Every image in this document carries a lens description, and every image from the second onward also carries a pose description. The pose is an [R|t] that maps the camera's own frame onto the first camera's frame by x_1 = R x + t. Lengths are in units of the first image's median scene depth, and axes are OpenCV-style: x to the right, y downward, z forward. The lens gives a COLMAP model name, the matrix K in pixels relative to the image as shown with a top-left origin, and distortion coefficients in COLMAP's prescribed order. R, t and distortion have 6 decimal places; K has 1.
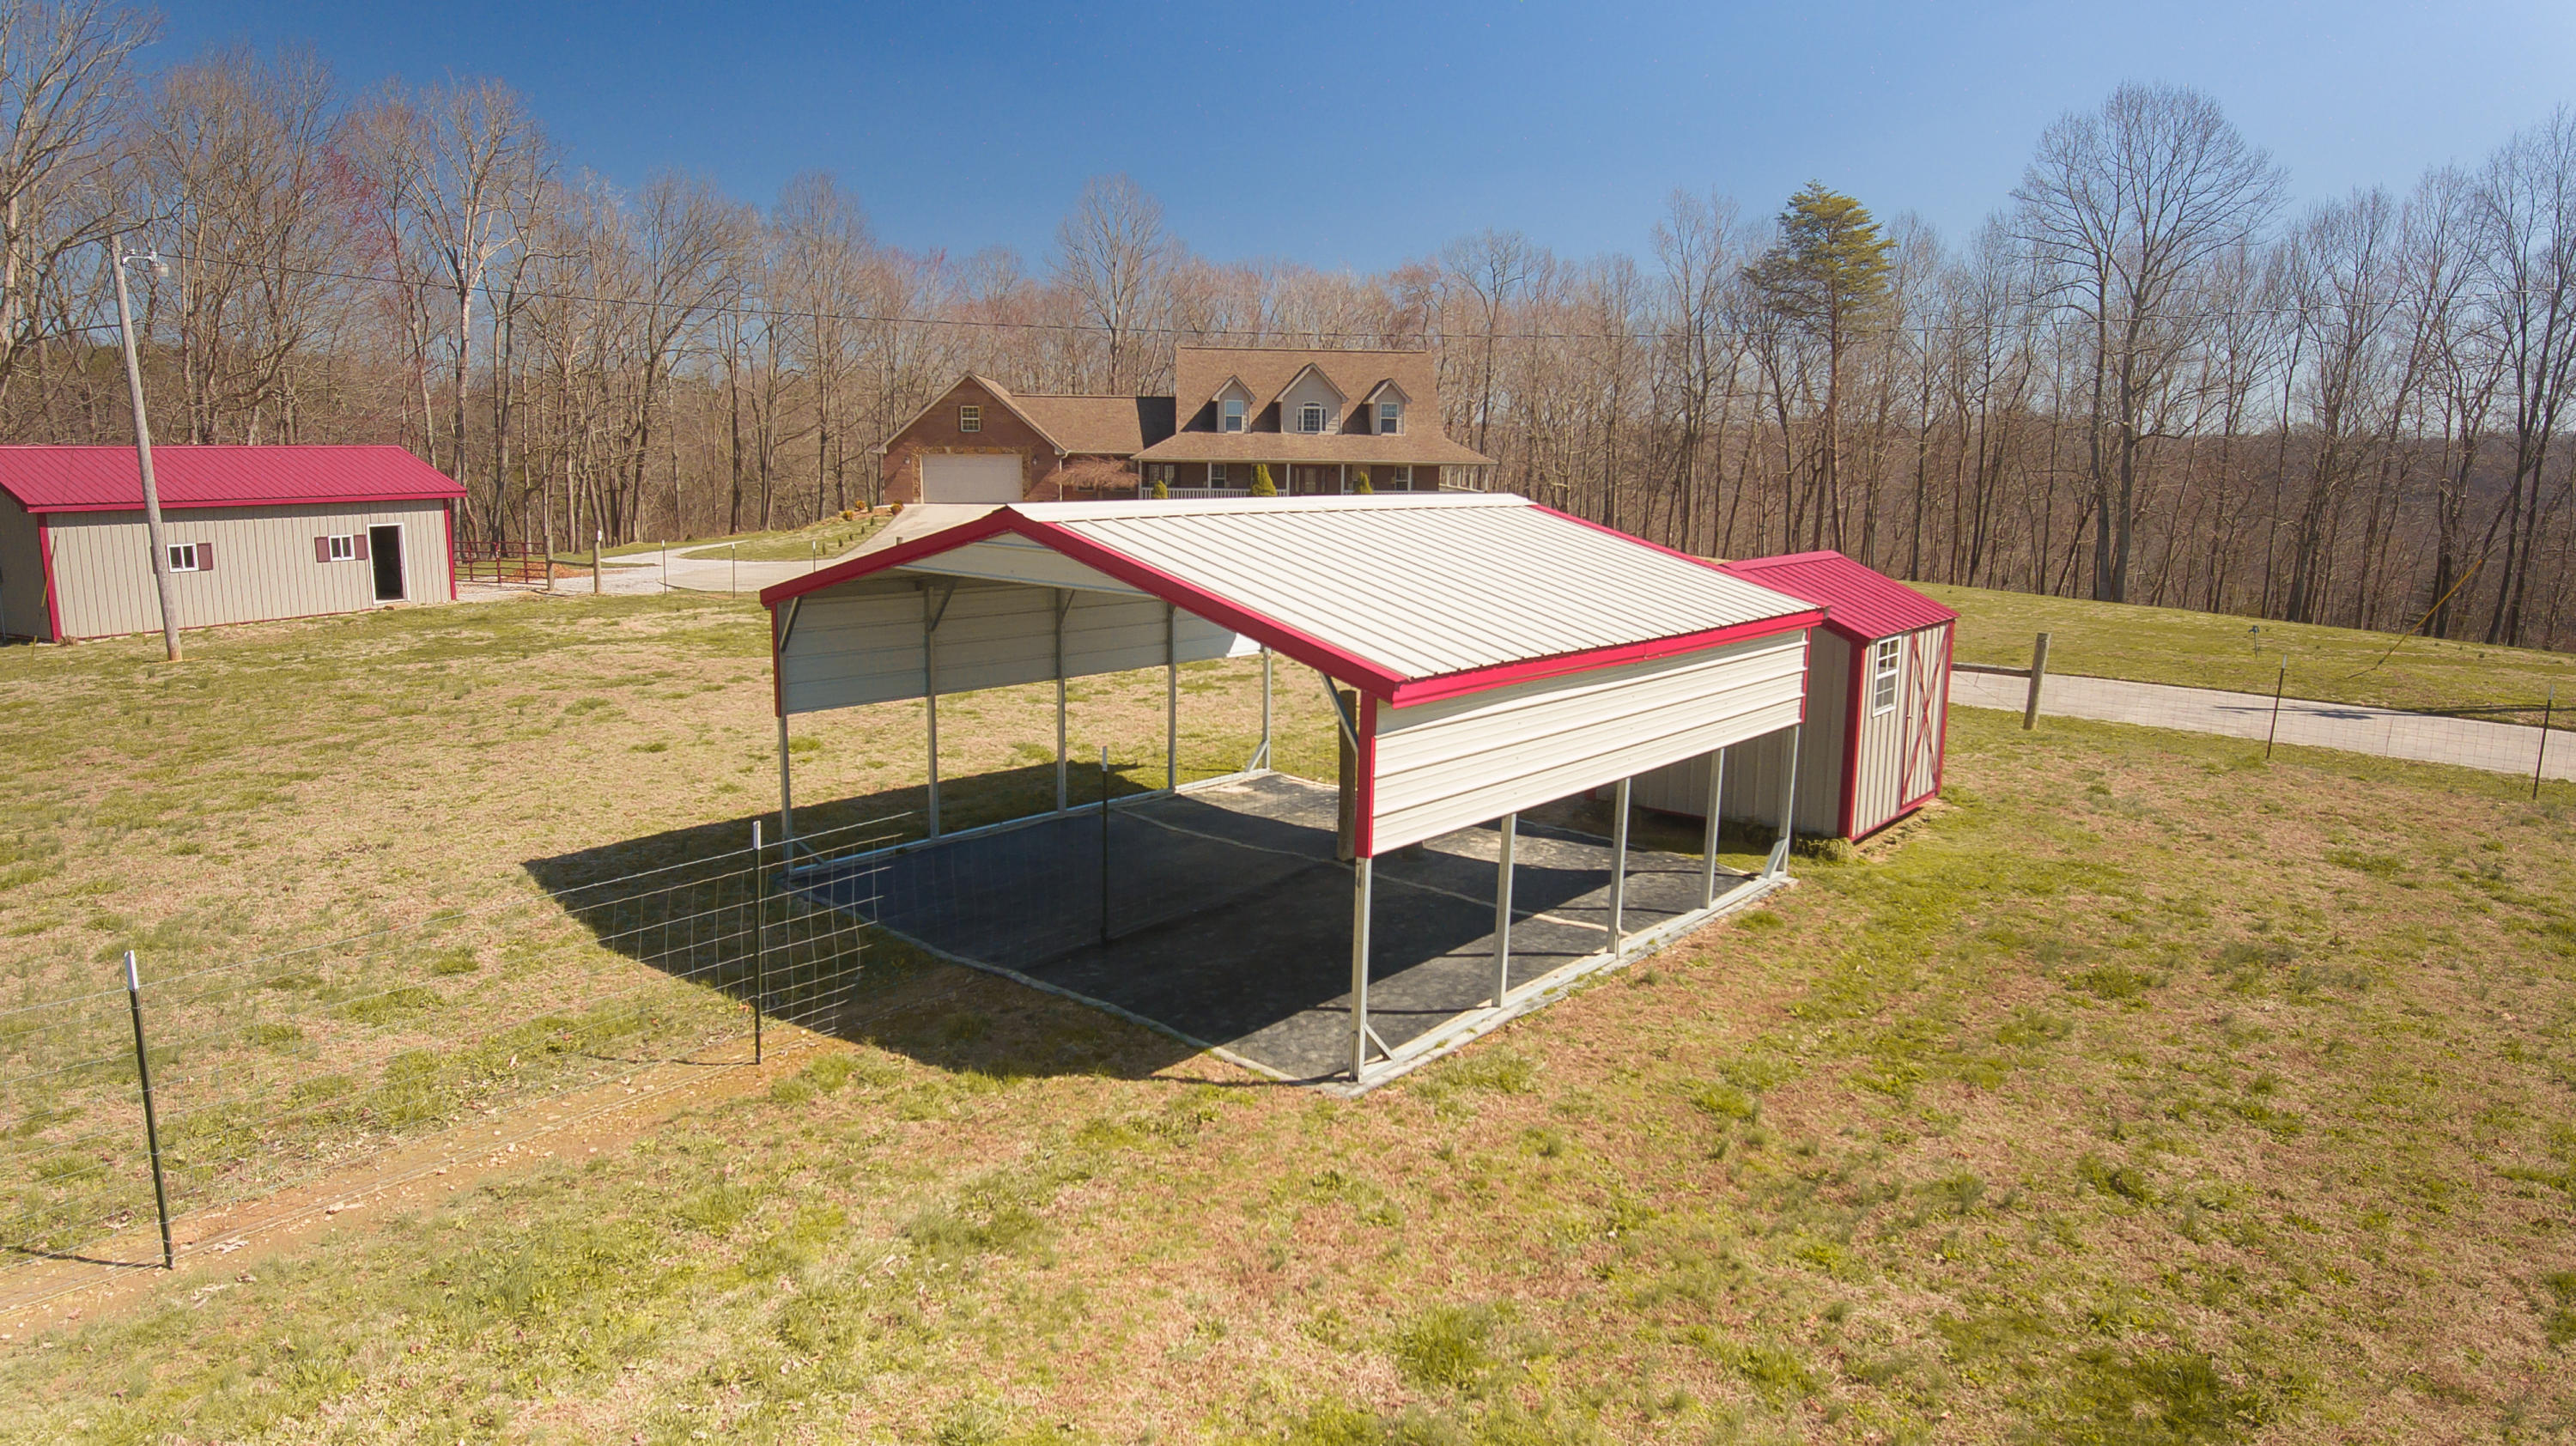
lens RADIAL K [[1521.5, 0, 1302.5], [0, 1521.5, 718.8], [0, 0, 1]] dist [-0.044592, 0.032807]
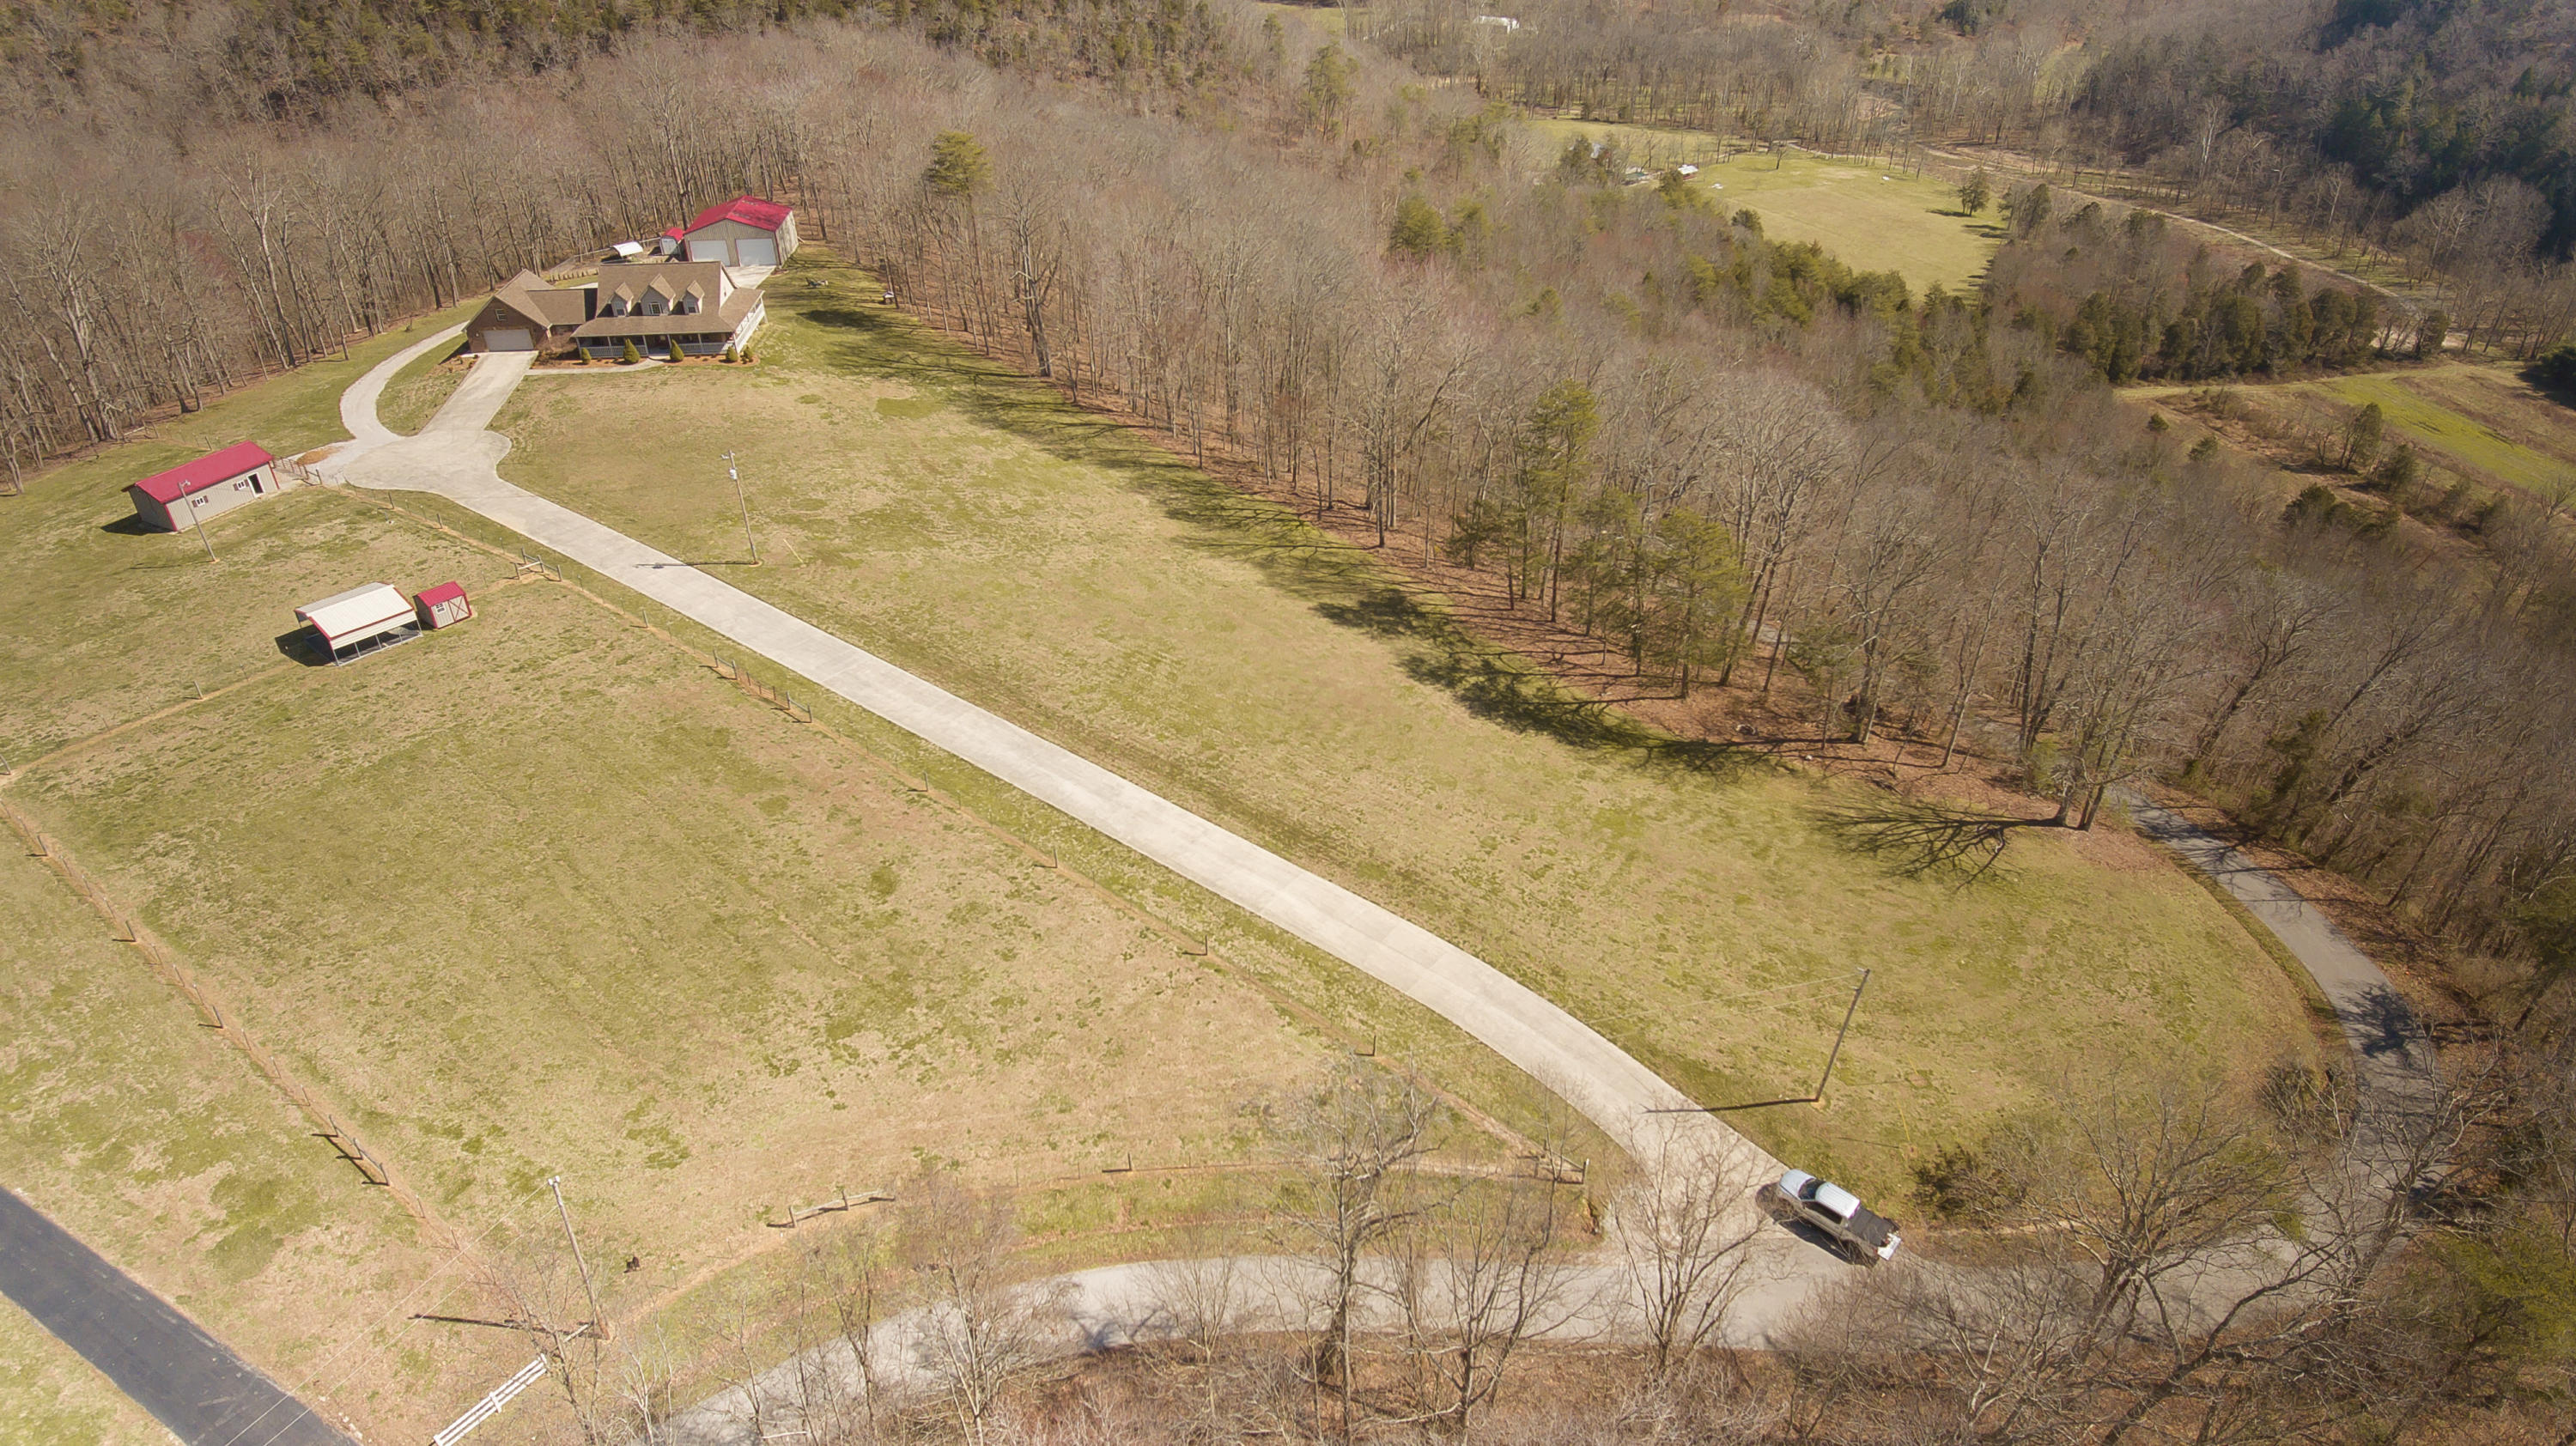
lens RADIAL K [[1515.1, 0, 1295.3], [0, 1515.1, 711.5], [0, 0, 1]] dist [-0.011946, -0.002062]
pose [[0.999718, -0.019341, -0.013796, 0.965087], [0.023115, 0.925928, 0.376993, -0.466416], [0.005482, -0.377206, 0.926113, -1.265923]]
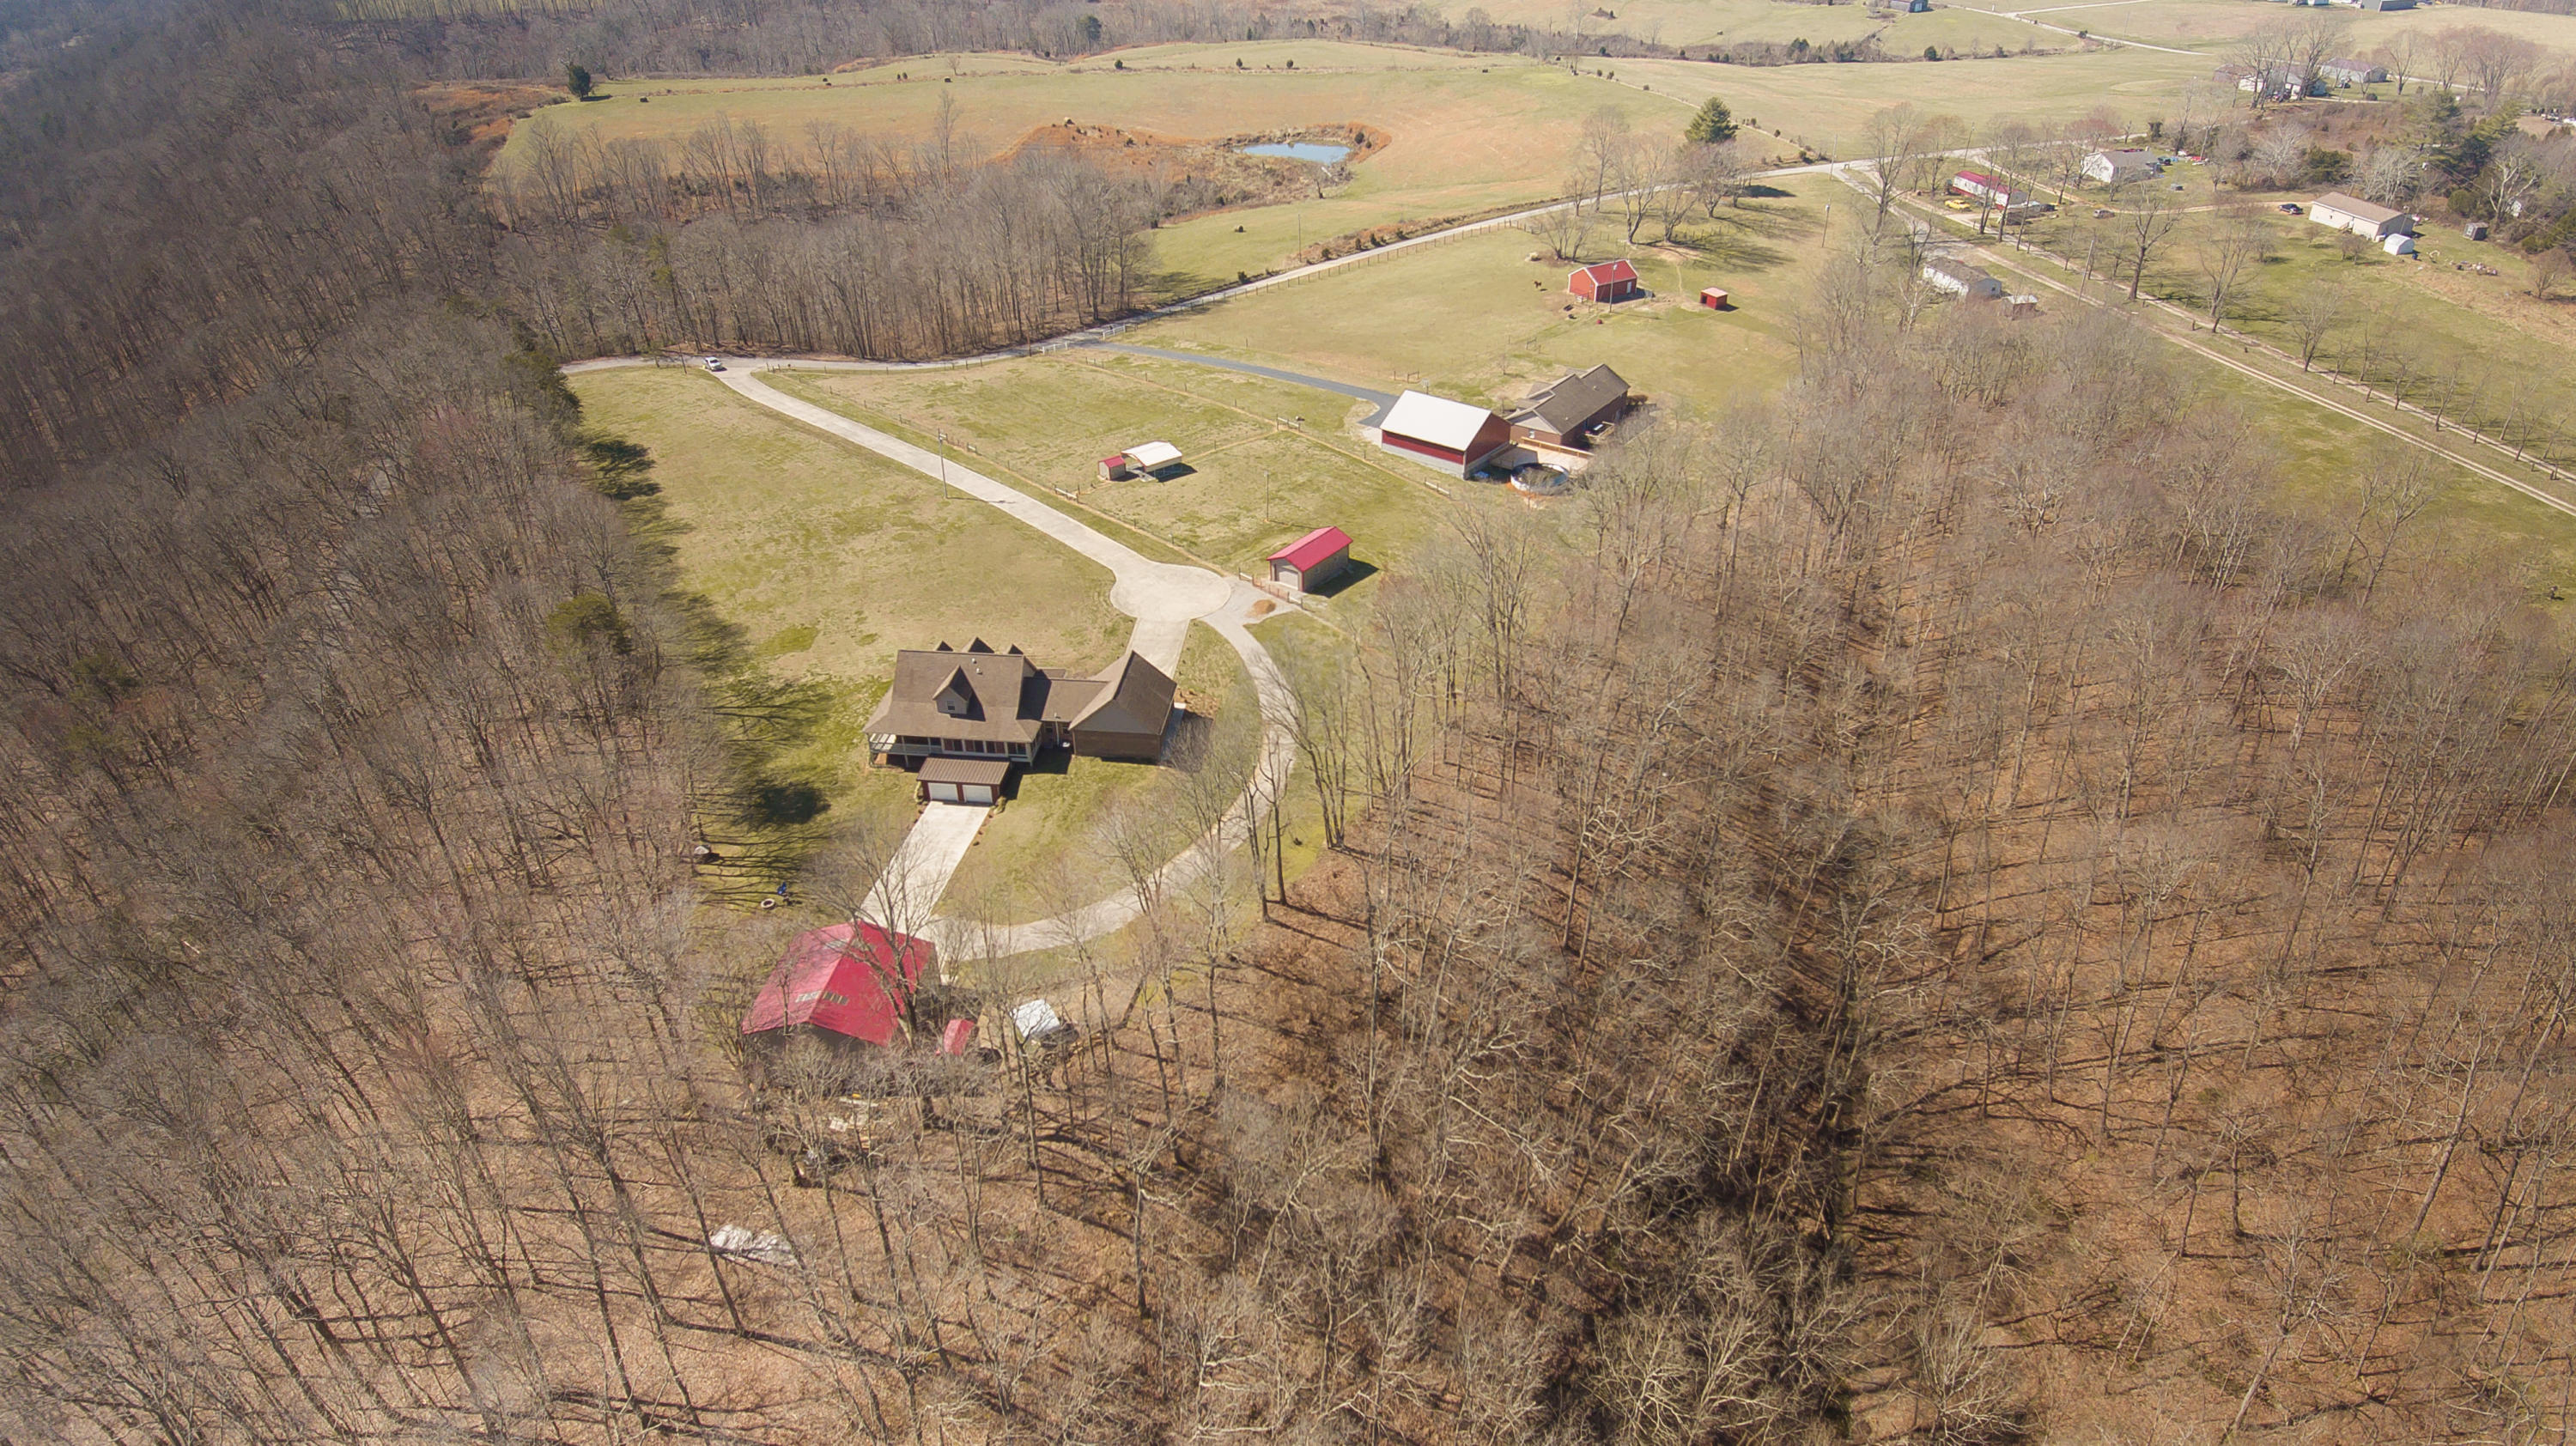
lens RADIAL K [[1521.5, 0, 1302.5], [0, 1521.5, 718.8], [0, 0, 1]] dist [-0.044592, 0.032807]
pose [[-0.981111, -0.110277, 0.158932, -0.795444], [0.027814, 0.732636, 0.680052, -1.593228], [-0.191433, 0.671628, -0.715730, 2.514978]]
